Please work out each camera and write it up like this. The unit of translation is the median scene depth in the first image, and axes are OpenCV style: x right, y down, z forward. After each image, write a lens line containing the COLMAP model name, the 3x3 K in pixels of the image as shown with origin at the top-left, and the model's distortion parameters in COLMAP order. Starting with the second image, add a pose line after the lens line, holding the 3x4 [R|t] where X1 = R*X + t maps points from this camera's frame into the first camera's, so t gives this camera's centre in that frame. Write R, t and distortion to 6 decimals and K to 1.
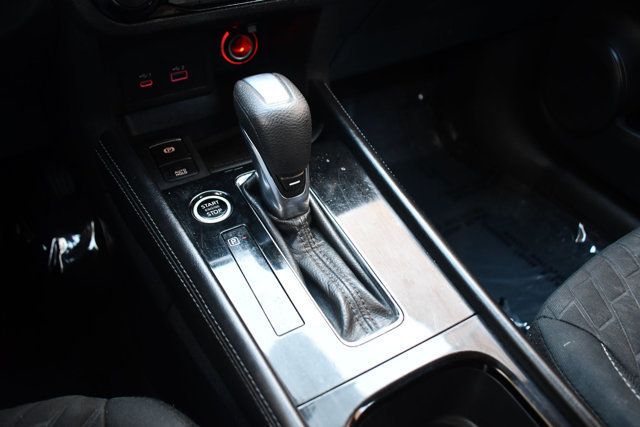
lens RADIAL K [[505.2, 0, 320.0], [0, 505.2, 213.5], [0, 0, 1]] dist [-0.106407, 0.002216]
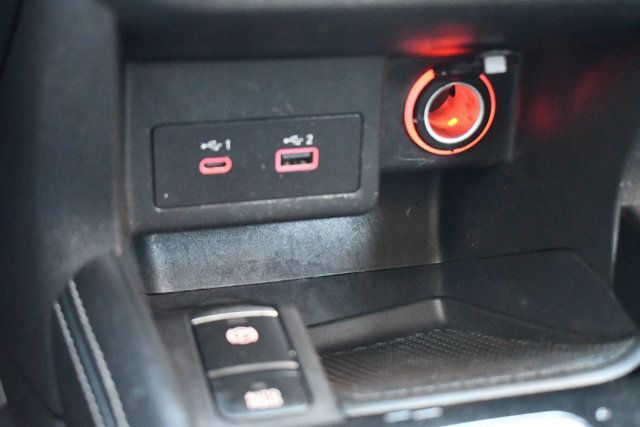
lens RADIAL K [[1038.7, 0, 320.0], [0, 1038.7, 213.5], [0, 0, 1]] dist [-0.038961, -0.046615]
pose [[0.969996, 0.112345, -0.215605, -0.079911], [-0.168304, 0.950268, -0.262038, -0.017057], [0.175444, 0.290463, 0.940665, 0.225930]]
